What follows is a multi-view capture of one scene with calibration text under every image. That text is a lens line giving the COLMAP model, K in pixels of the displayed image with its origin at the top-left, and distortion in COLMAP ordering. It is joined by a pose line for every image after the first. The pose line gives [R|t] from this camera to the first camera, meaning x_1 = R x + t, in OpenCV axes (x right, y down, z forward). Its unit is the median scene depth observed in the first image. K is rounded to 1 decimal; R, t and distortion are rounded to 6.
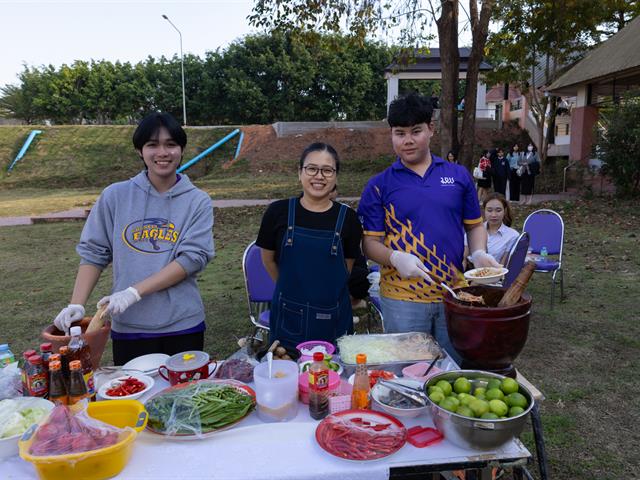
lens RADIAL K [[496.2, 0, 330.3], [0, 496.2, 239.4], [0, 0, 1]] dist [0.007246, -0.000712]
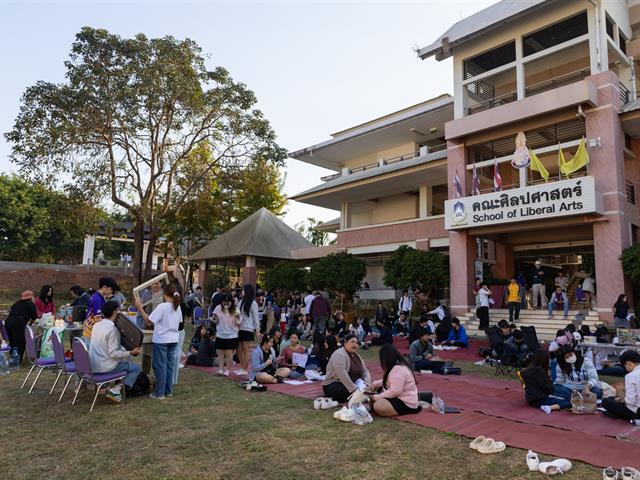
lens RADIAL K [[483.5, 0, 322.7], [0, 483.5, 237.8], [0, 0, 1]] dist [0.000377, 0.007704]
pose [[0.792942, 0.111945, 0.598925, -0.119055], [0.059141, 0.964195, -0.258517, 0.056276], [-0.606420, 0.240410, 0.757930, -0.324109]]
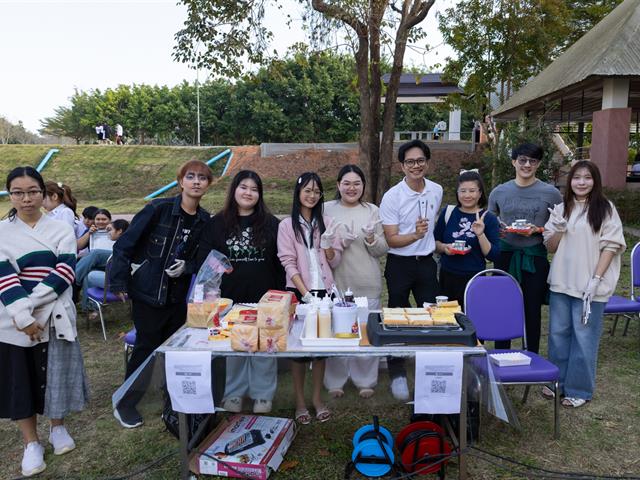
lens RADIAL K [[483.5, 0, 324.2], [0, 483.5, 244.9], [0, 0, 1]] dist [0.000377, 0.007704]
pose [[0.994558, 0.027024, -0.100617, 0.086127], [-0.028879, 0.999438, -0.017028, -0.000799], [0.100101, 0.019841, 0.994779, -0.016767]]
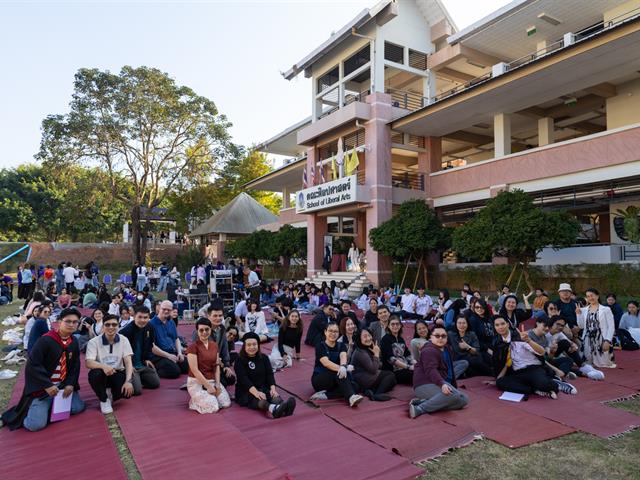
lens RADIAL K [[470.1, 0, 324.3], [0, 470.1, 240.6], [0, 0, 1]] dist [-0.009719, 0.019904]
pose [[0.896474, 0.033057, 0.441862, 0.010161], [0.057373, 0.980159, -0.189730, 0.084207], [-0.439366, 0.195438, 0.876790, -0.568525]]
